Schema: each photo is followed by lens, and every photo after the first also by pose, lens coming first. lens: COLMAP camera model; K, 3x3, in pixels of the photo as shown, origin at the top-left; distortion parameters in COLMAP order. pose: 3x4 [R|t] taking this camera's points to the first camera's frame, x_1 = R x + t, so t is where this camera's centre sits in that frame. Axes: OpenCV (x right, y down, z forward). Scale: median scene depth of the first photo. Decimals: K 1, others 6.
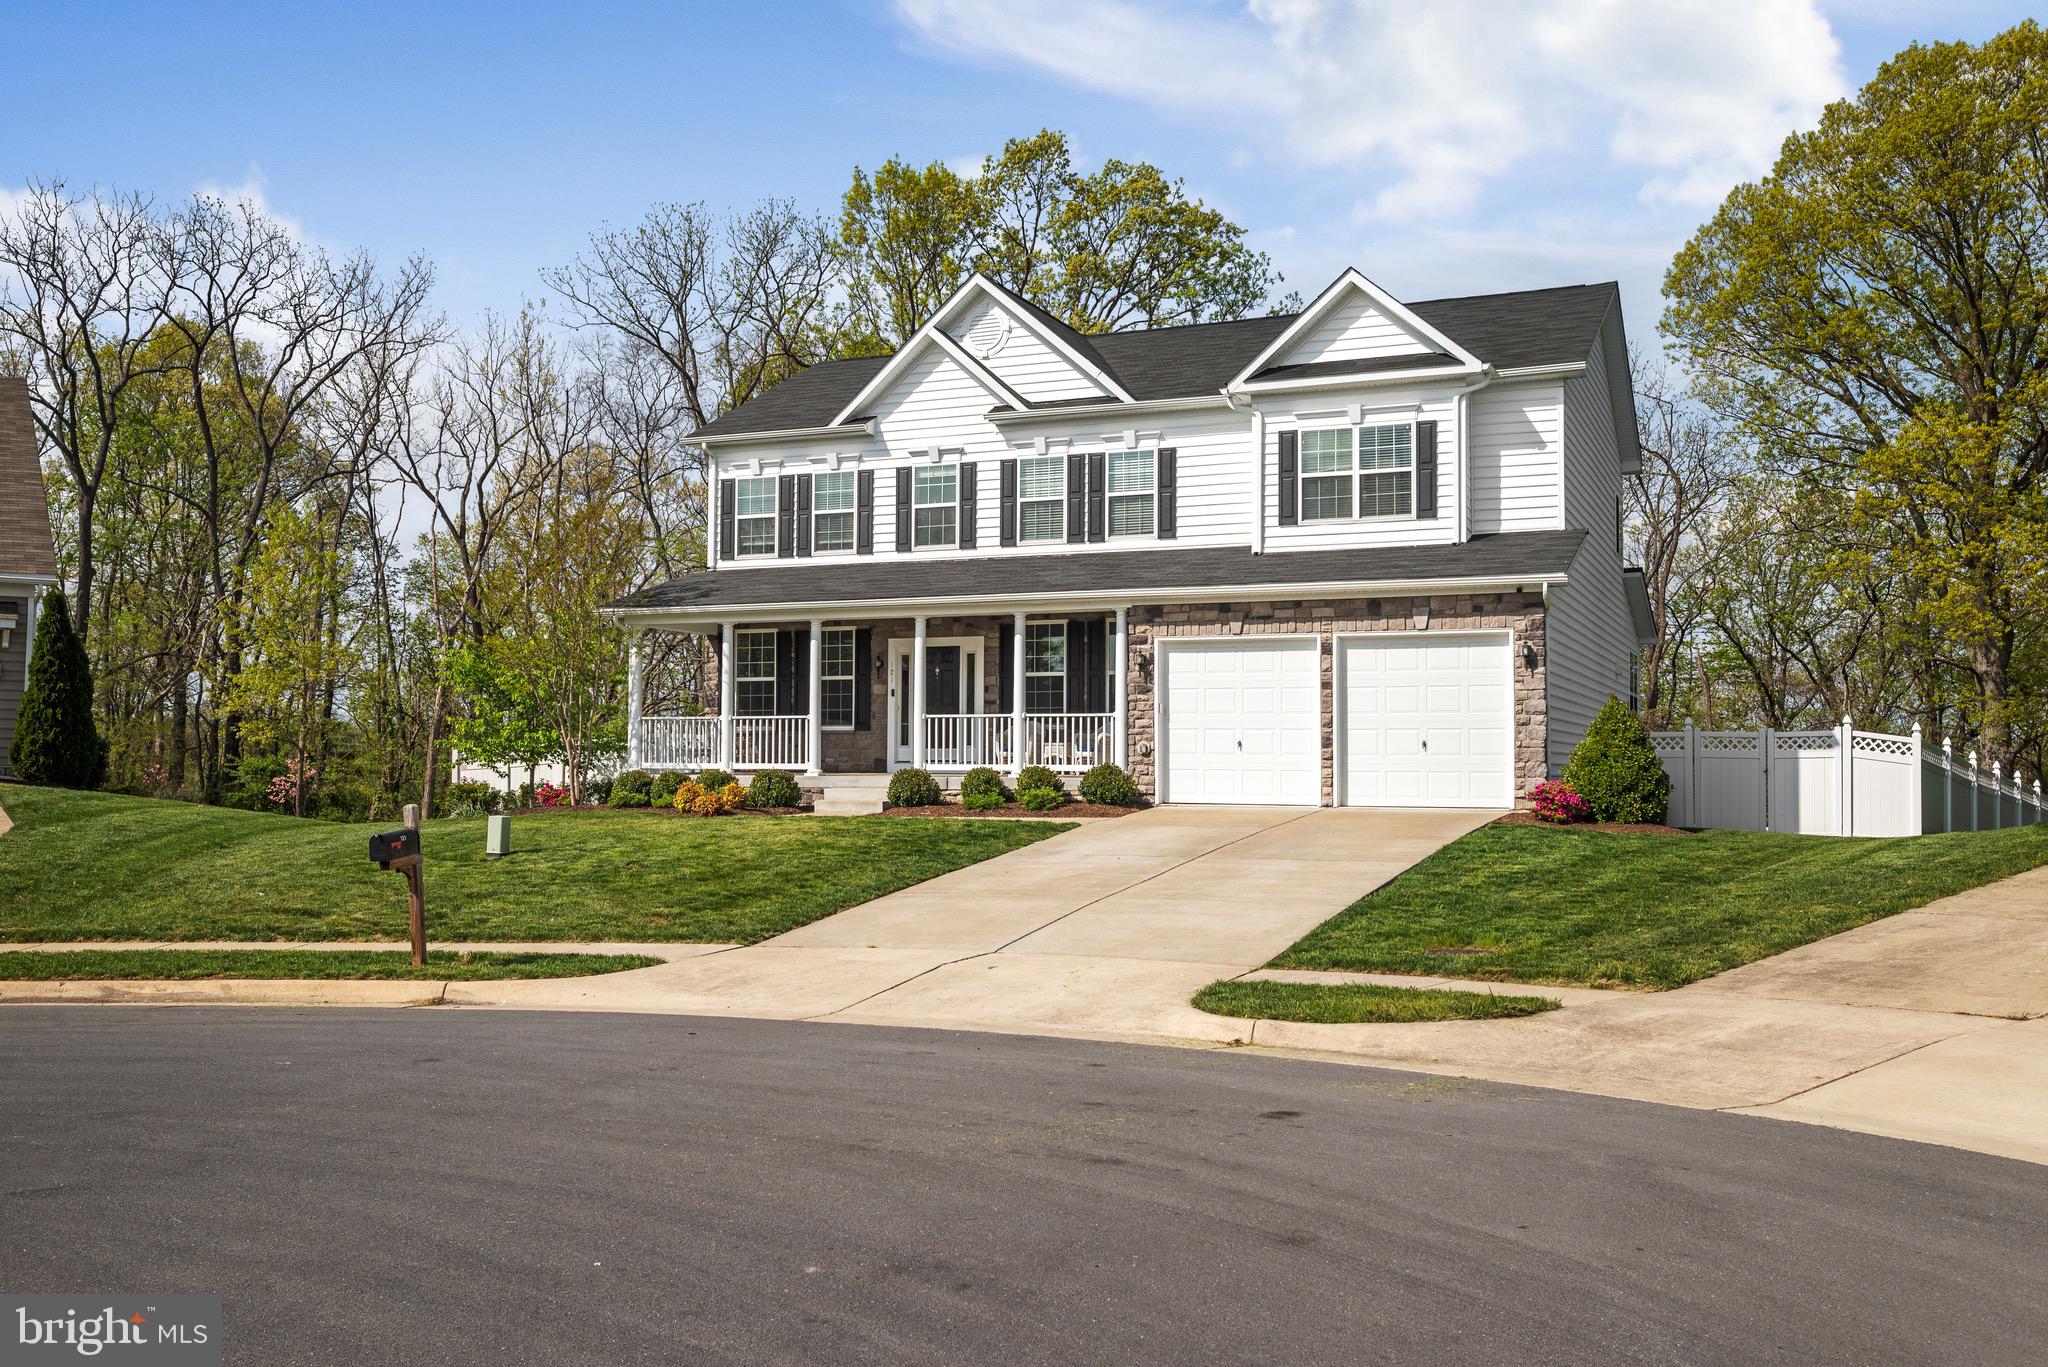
lens RADIAL K [[1739.8, 0, 1024.0], [0, 1739.8, 683.5], [0, 0, 1]] dist [-0.004479, -0.006749]
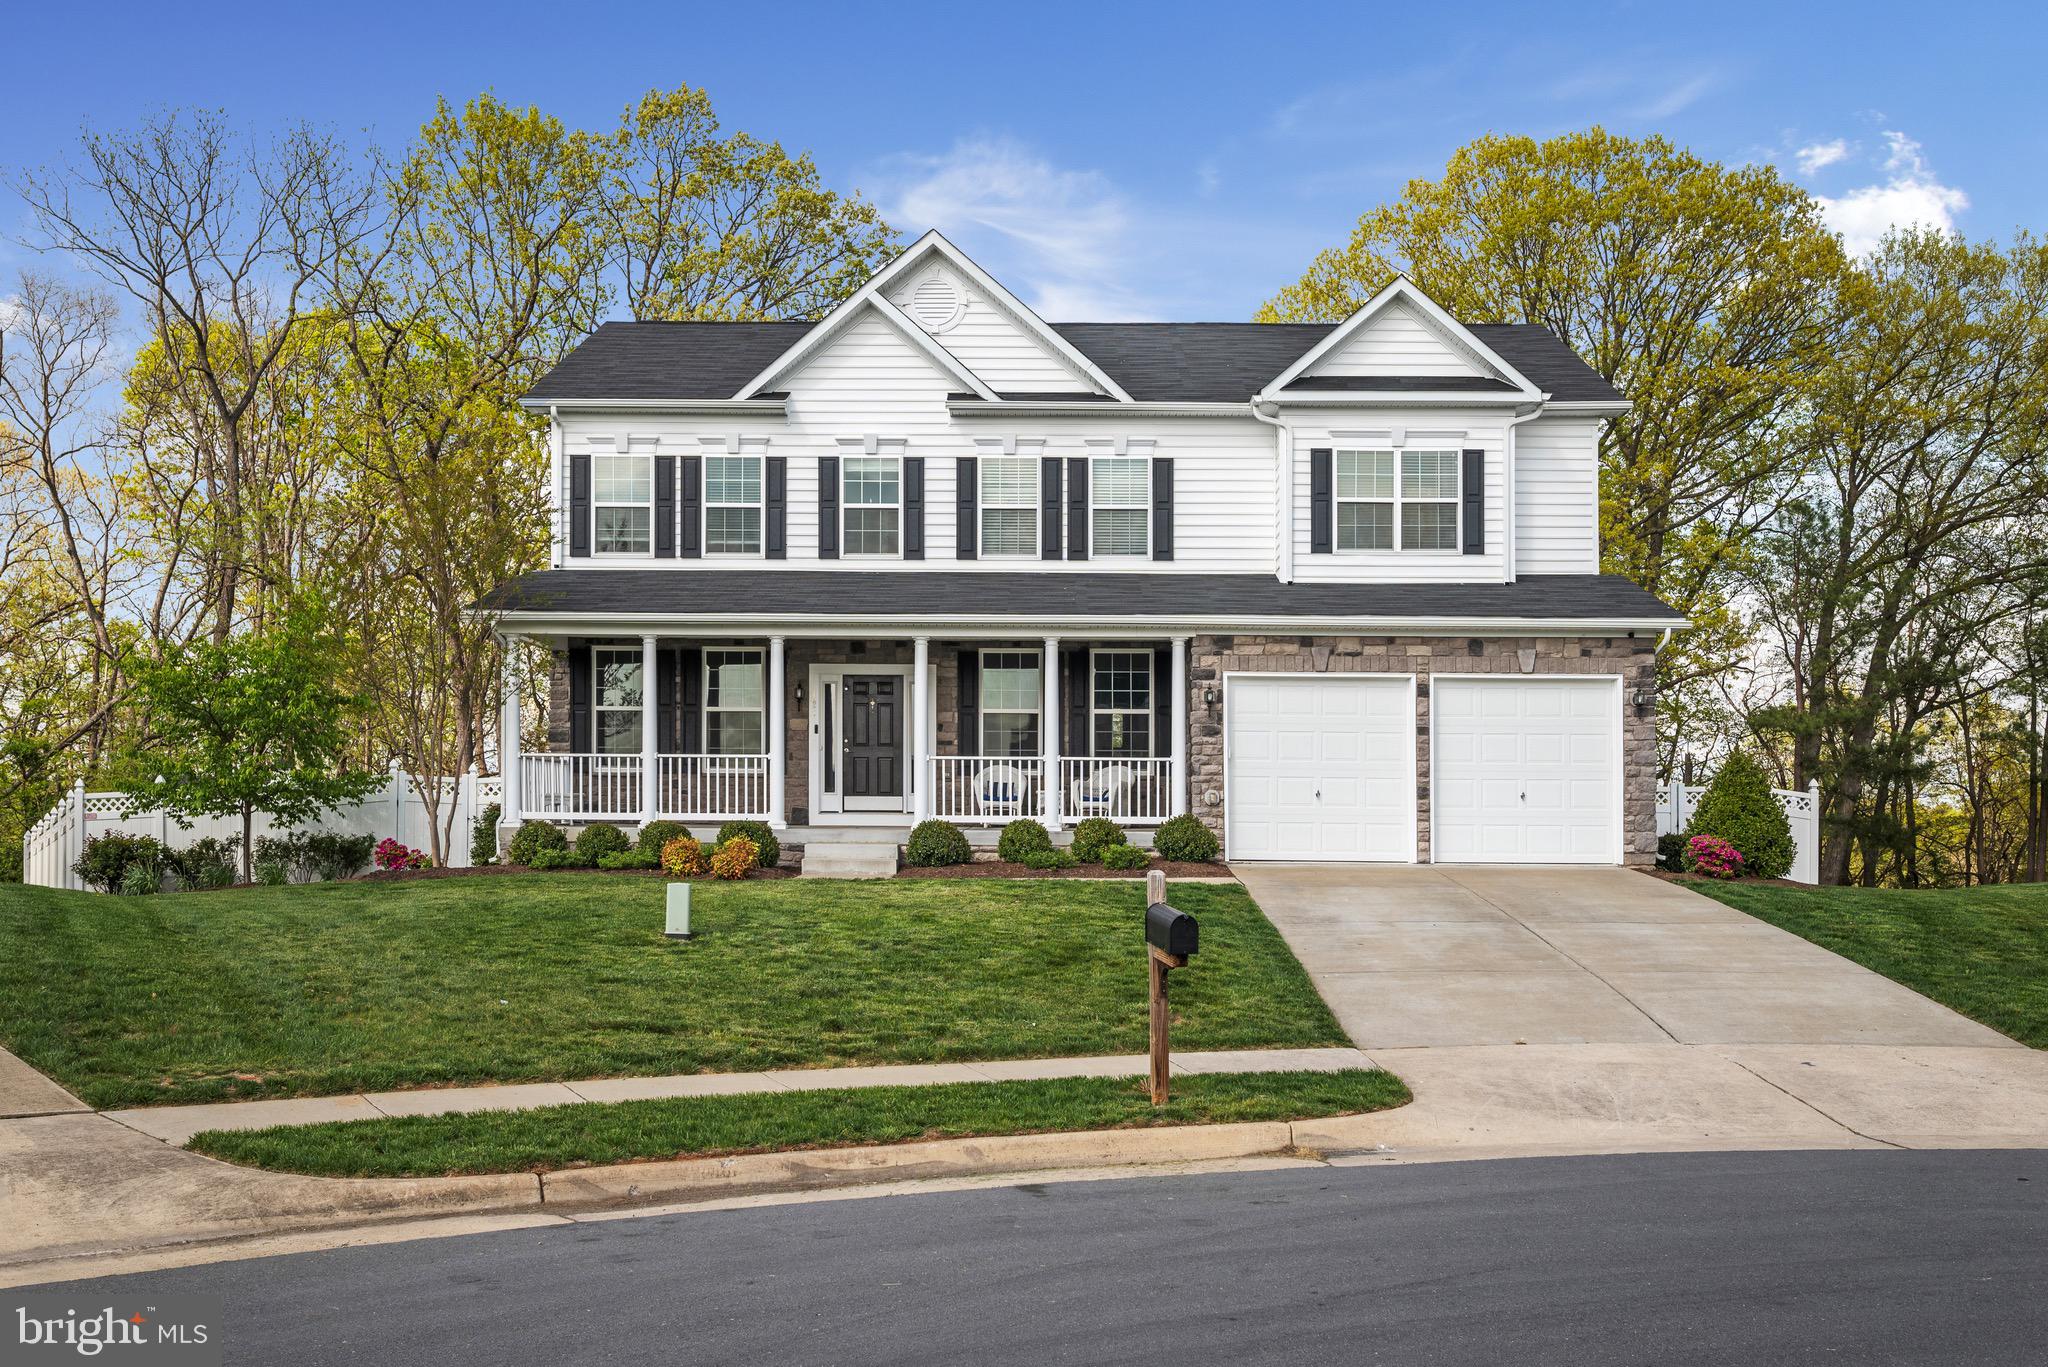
lens RADIAL K [[1836.5, 0, 1024.3], [0, 1836.5, 796.6], [0, 0, 1]] dist [-0.004155, -0.002959]
pose [[0.924461, 0.006076, 0.381228, -0.352739], [-0.020796, 0.999188, 0.034505, 0.005956], [-0.380709, -0.039826, 0.923837, 0.167232]]
